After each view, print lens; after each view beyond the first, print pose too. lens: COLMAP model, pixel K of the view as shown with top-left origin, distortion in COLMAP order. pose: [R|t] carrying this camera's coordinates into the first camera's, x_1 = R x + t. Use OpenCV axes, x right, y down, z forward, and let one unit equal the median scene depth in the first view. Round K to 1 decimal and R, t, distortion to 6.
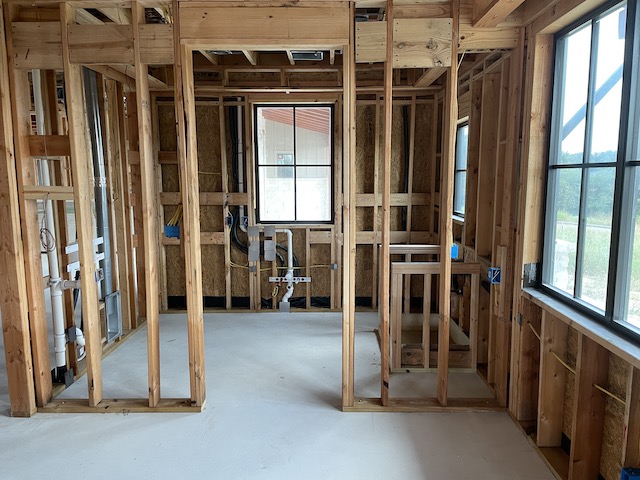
lens RADIAL K [[485.8, 0, 319.9], [0, 485.8, 240.4], [0, 0, 1]] dist [0.006196, -0.003045]
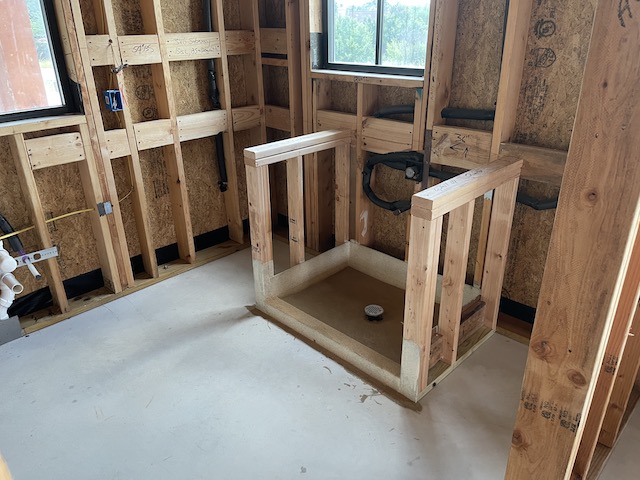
lens RADIAL K [[485.8, 0, 321.2], [0, 485.8, 241.0], [0, 0, 1]] dist [0.006196, -0.003045]
pose [[0.679261, -0.310019, 0.665201, -0.147322], [0.107430, 0.938635, 0.327754, -0.046337], [-0.725991, -0.151168, 0.670884, 0.541447]]
